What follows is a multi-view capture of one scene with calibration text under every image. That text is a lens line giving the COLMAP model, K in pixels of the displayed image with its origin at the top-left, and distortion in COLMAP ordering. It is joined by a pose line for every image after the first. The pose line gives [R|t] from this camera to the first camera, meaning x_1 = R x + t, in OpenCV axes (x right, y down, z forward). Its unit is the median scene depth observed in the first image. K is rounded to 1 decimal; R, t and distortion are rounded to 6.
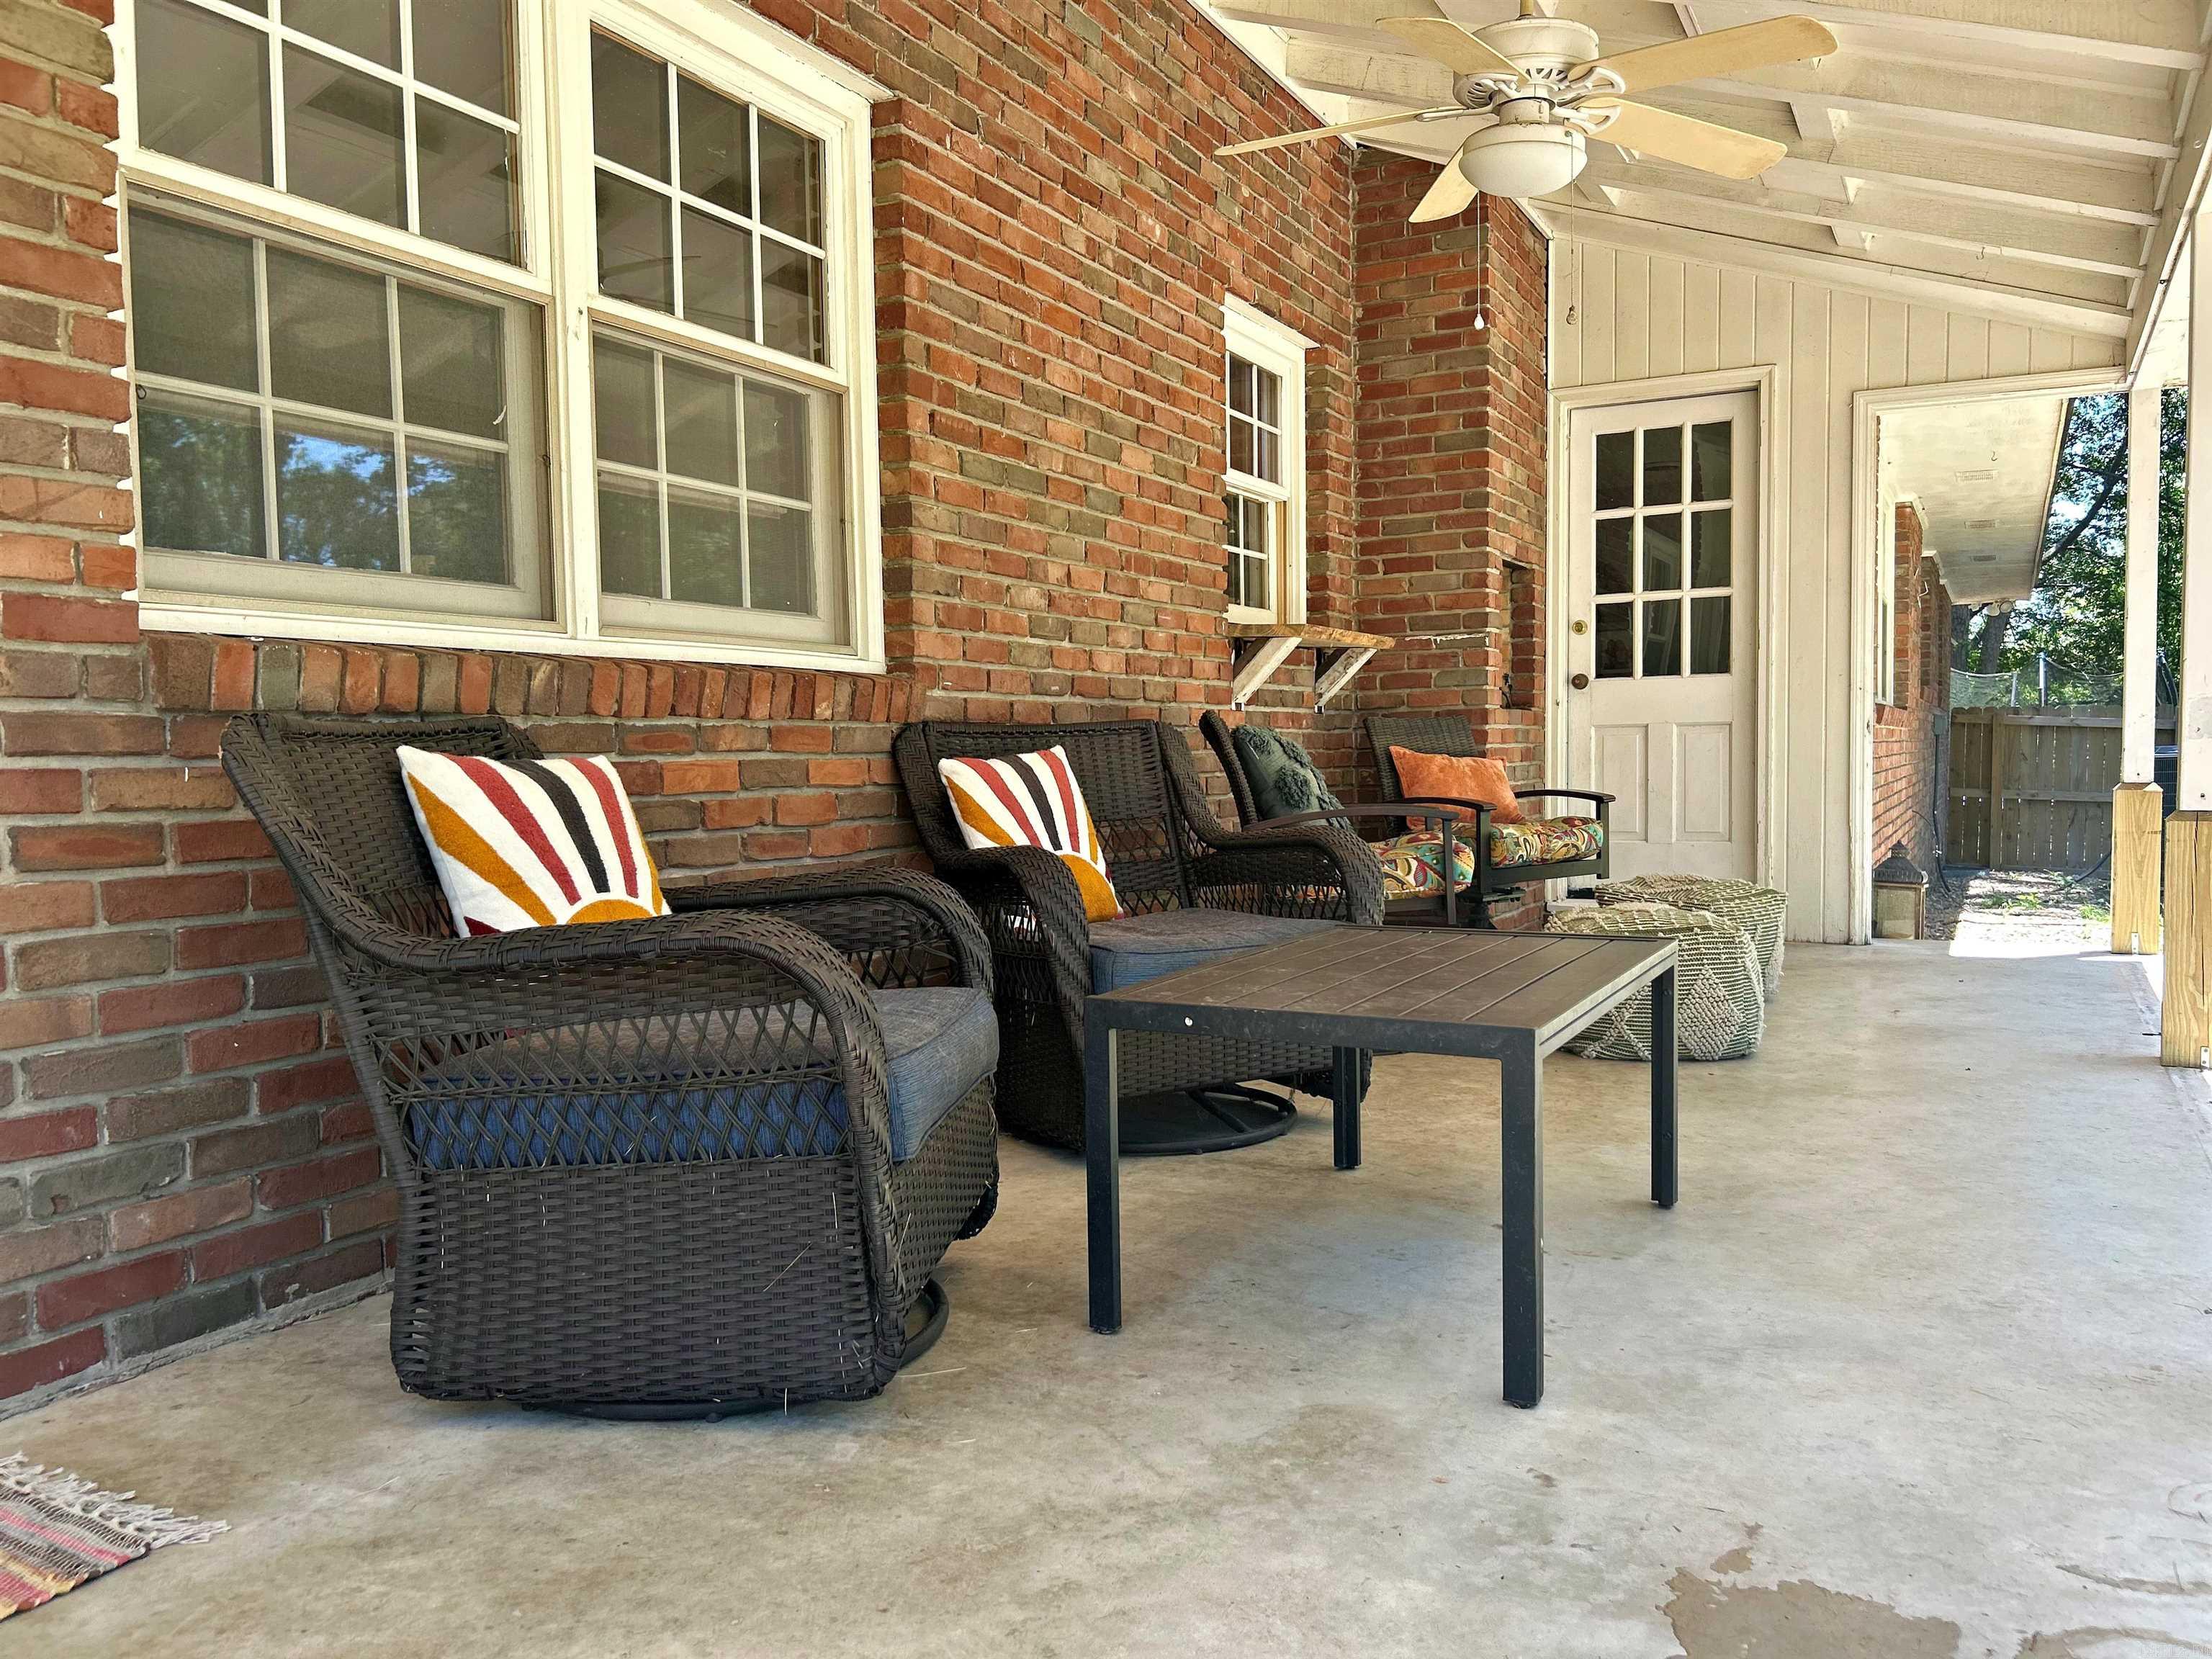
lens RADIAL K [[1687.4, 0, 1111.4], [0, 1687.4, 841.1], [0, 0, 1]] dist [0.008431, -0.010528]
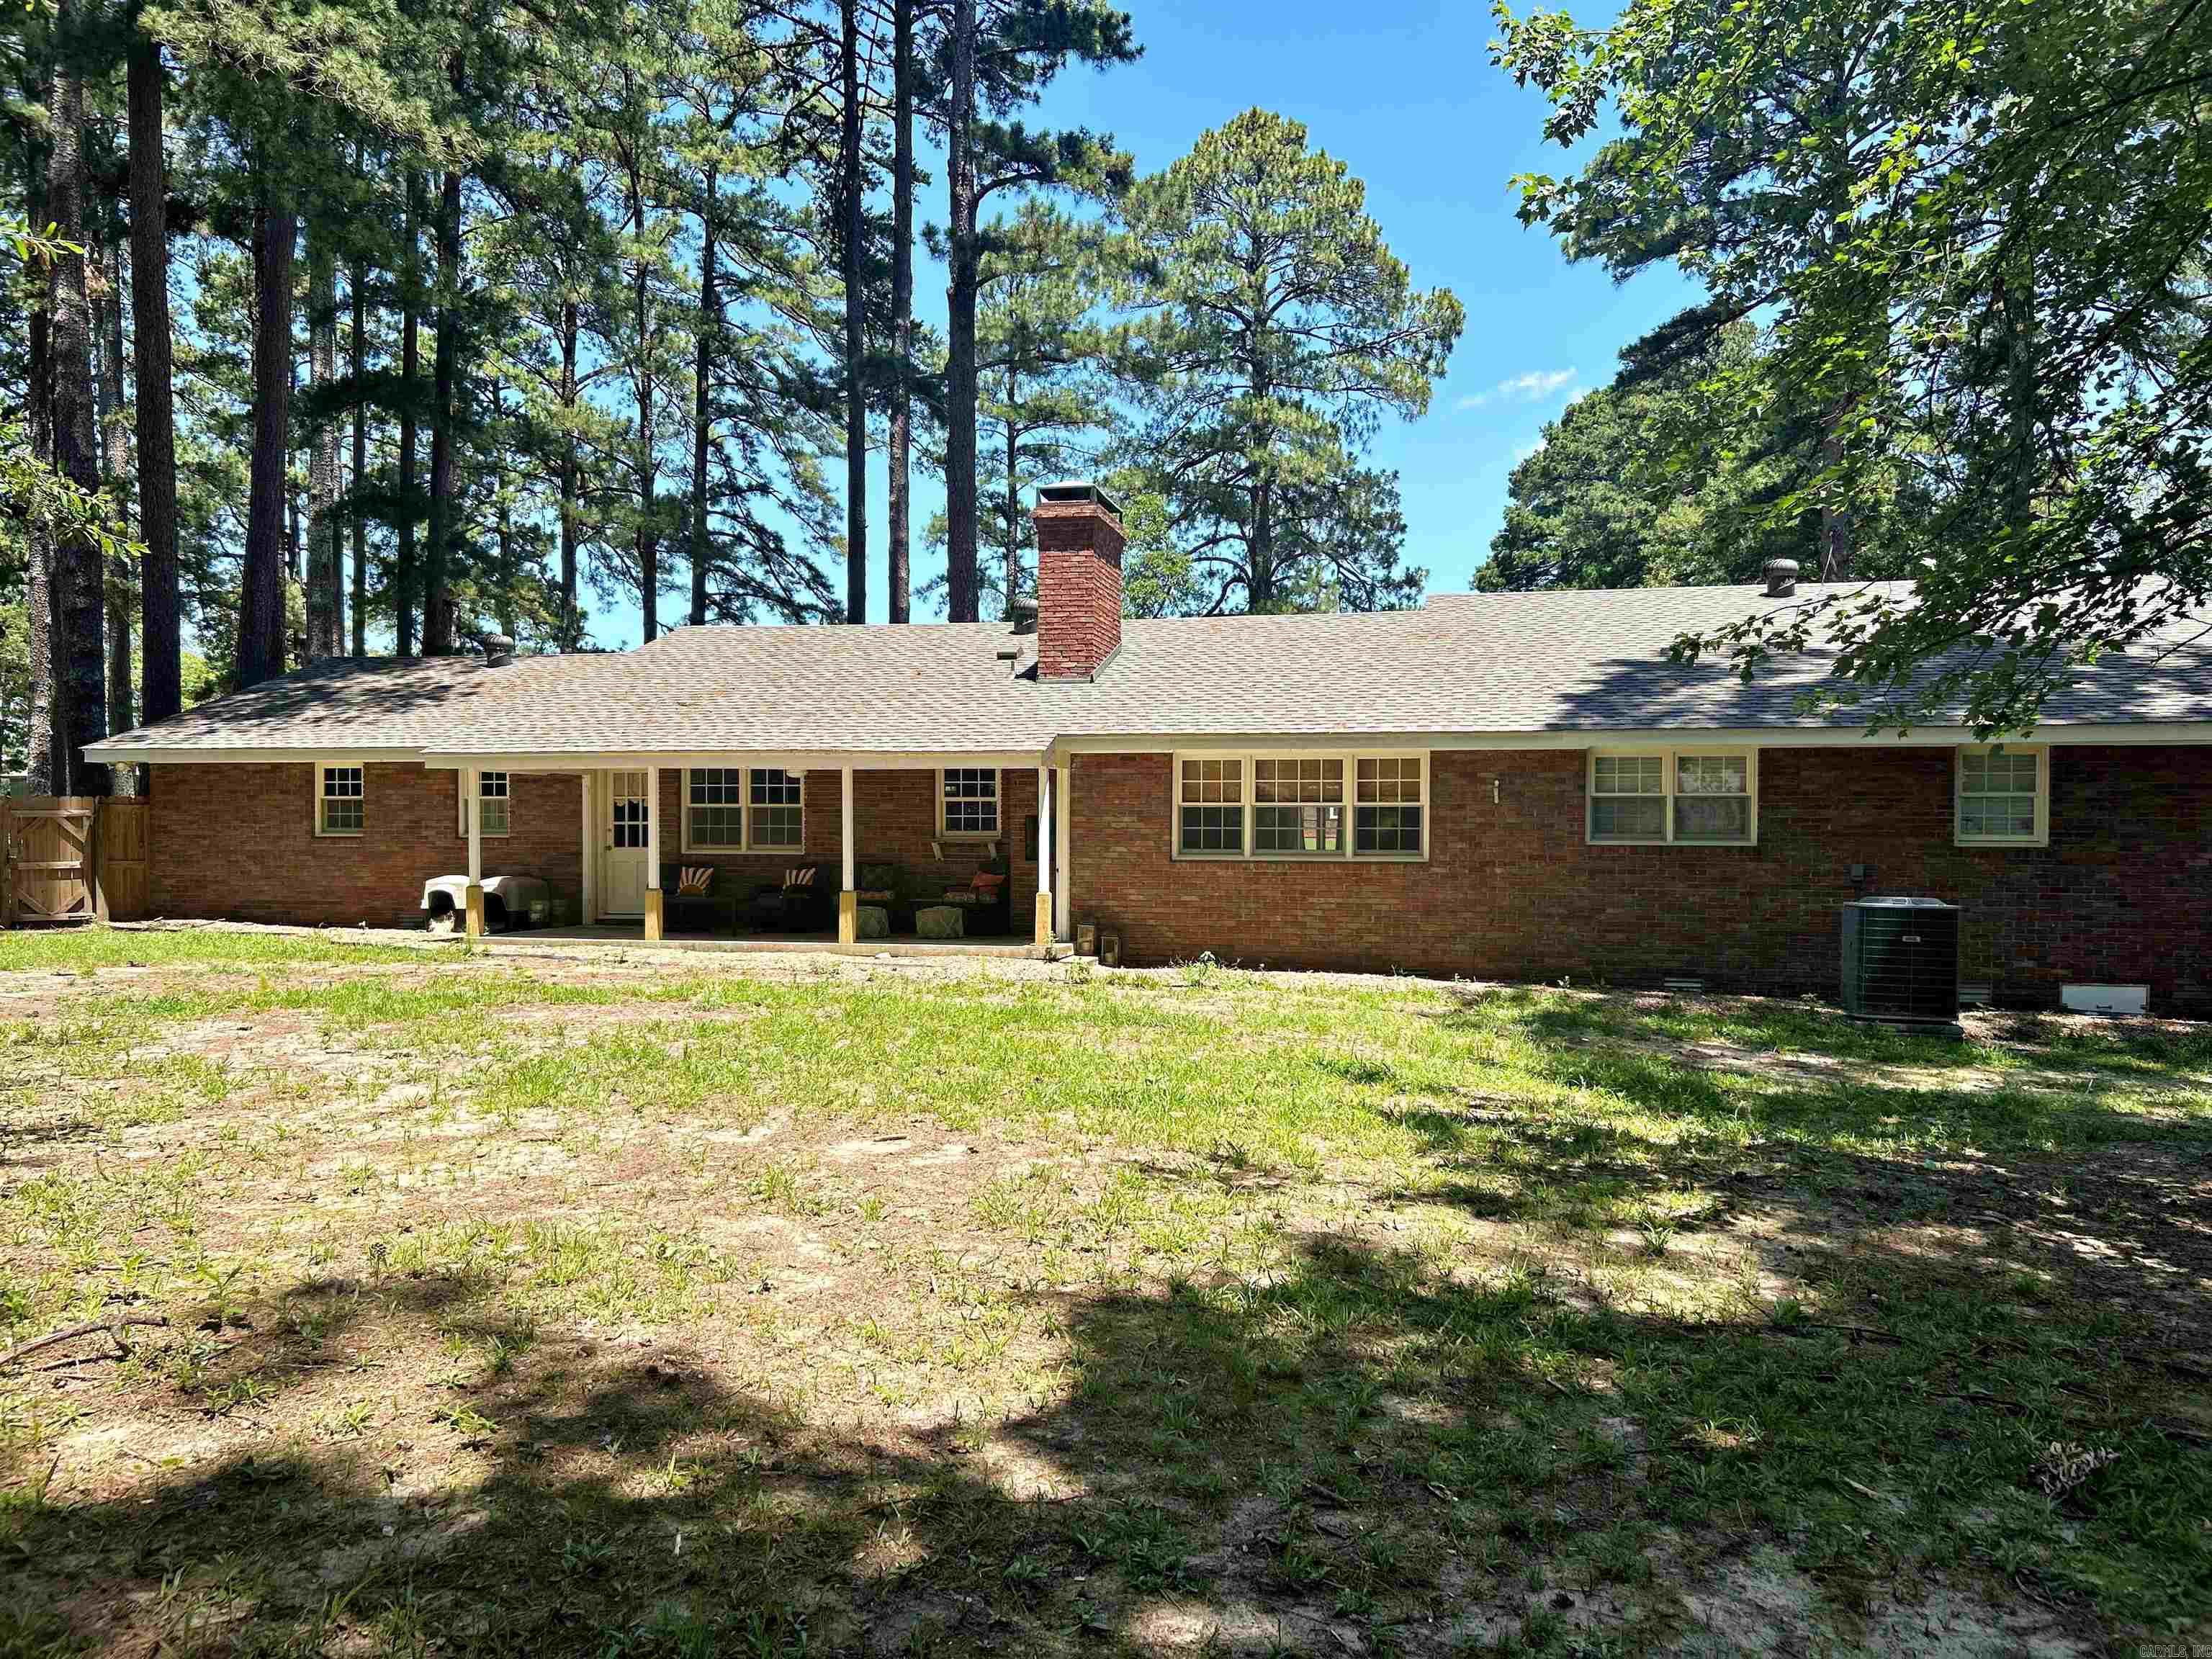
lens RADIAL K [[1687.4, 0, 1098.5], [0, 1687.4, 829.9], [0, 0, 1]] dist [0.008431, -0.010528]
pose [[0.261300, 0.020948, -0.965030, 5.303000], [-0.048895, 0.998768, 0.008441, -0.261824], [0.964018, 0.044979, 0.262003, 0.412391]]
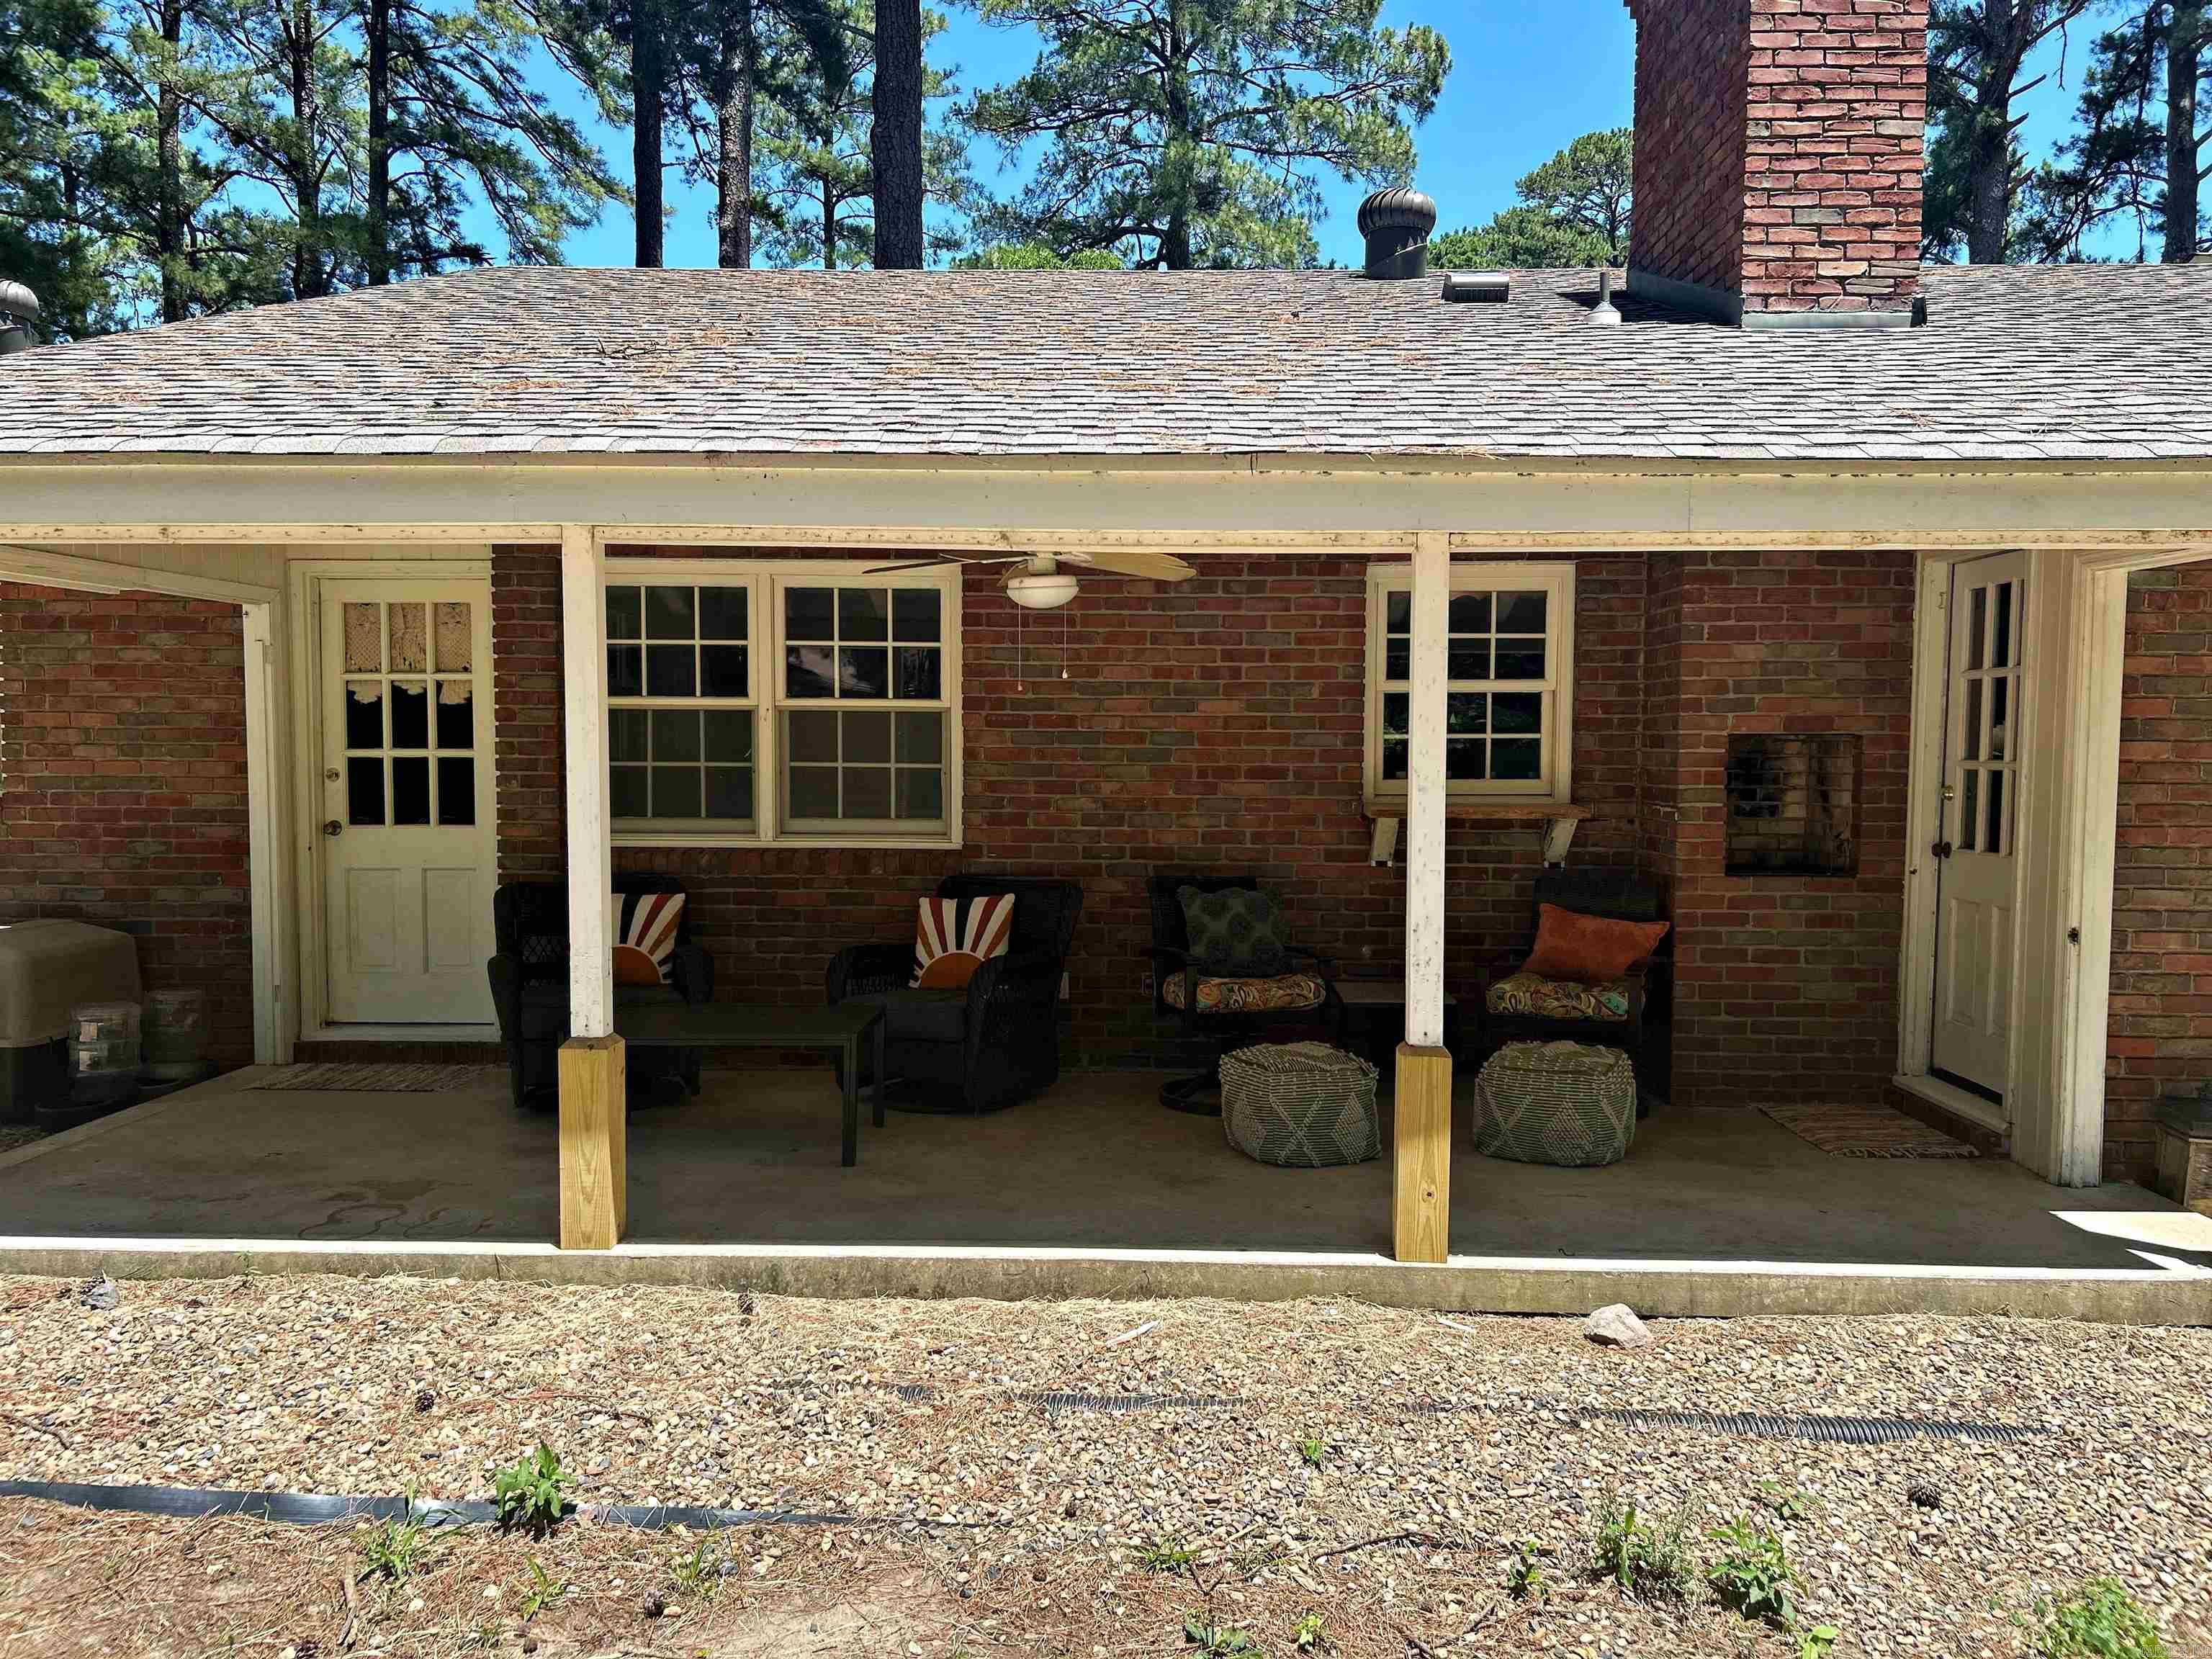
lens RADIAL K [[1687.4, 0, 1103.3], [0, 1687.4, 830.5], [0, 0, 1]] dist [0.008431, -0.010528]
pose [[0.441753, 0.074179, -0.894065, 1.573372], [-0.053270, 0.996986, 0.056398, -0.223932], [0.895554, 0.022713, 0.444373, 0.250440]]
